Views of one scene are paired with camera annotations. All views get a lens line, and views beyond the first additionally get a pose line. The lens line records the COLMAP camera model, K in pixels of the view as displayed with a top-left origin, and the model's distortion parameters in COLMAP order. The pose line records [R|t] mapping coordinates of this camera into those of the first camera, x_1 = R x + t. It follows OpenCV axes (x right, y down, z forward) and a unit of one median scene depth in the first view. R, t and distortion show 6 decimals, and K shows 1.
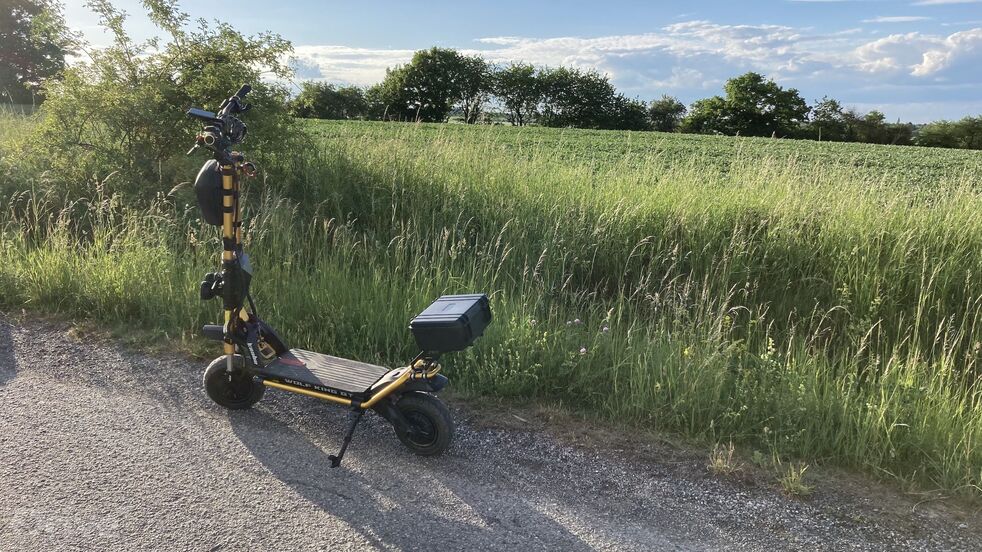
lens RADIAL K [[832.1, 0, 499.7], [0, 832.1, 267.0], [0, 0, 1]] dist [0.031489, -0.022877]
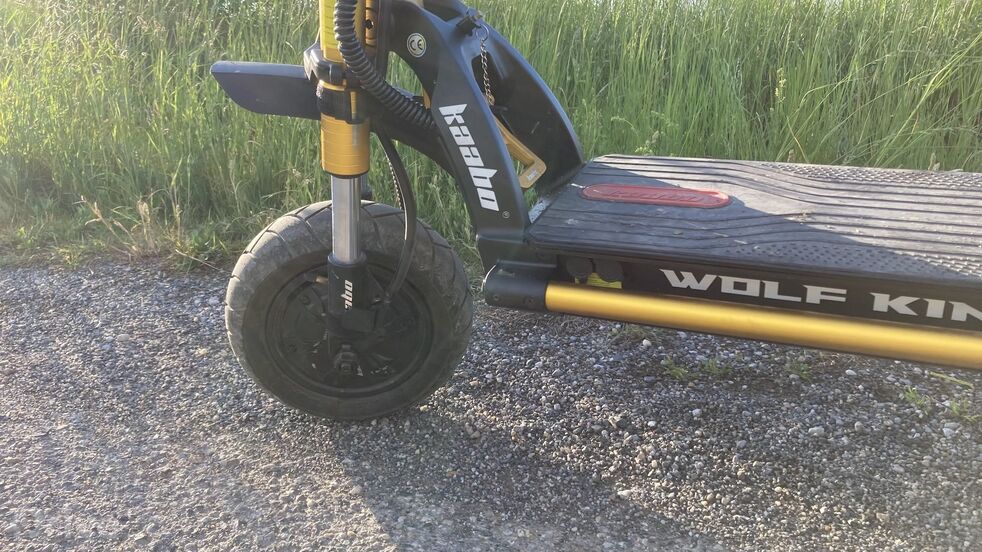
lens RADIAL K [[832.1, 0, 485.4], [0, 832.1, 254.4], [0, 0, 1]] dist [0.031489, -0.022877]
pose [[0.998198, -0.059702, -0.006085, -0.292928], [0.059918, 0.997164, 0.045540, 0.117873], [0.003349, -0.045822, 0.998944, 0.802275]]
